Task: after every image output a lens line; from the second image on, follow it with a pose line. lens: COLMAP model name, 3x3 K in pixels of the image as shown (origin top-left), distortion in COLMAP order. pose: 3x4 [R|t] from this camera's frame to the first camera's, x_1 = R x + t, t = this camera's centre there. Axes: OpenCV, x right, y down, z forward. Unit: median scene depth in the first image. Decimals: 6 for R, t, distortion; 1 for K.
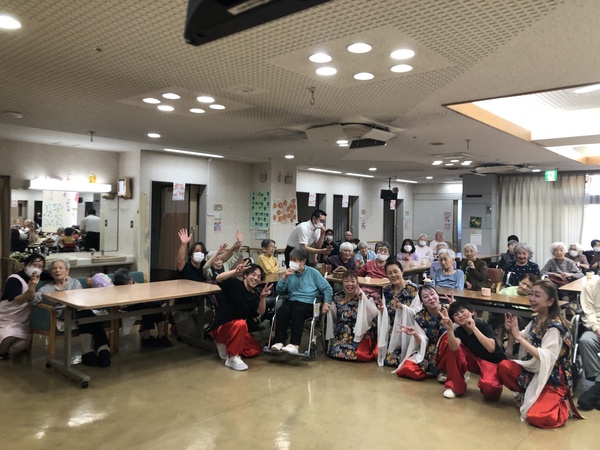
lens RADIAL K [[498.4, 0, 300.0], [0, 498.4, 225.0], [0, 0, 1]] dist [0.004662, 0.002950]
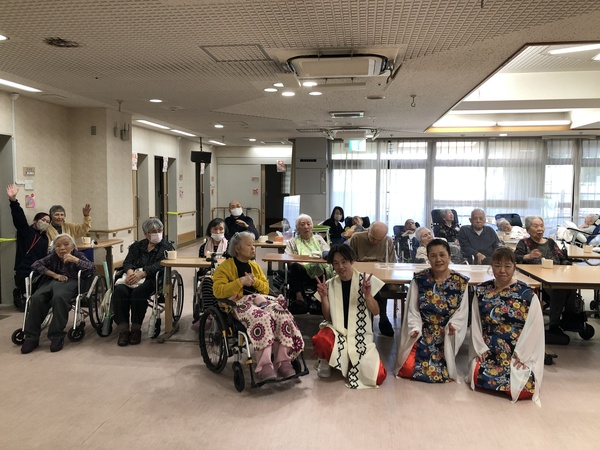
lens RADIAL K [[498.4, 0, 300.0], [0, 498.4, 225.0], [0, 0, 1]] dist [0.004662, 0.002950]
pose [[0.835361, -0.057104, 0.546728, -0.217823], [0.017898, 0.996888, 0.076775, -0.009245], [-0.549411, -0.054350, 0.833783, 0.242304]]
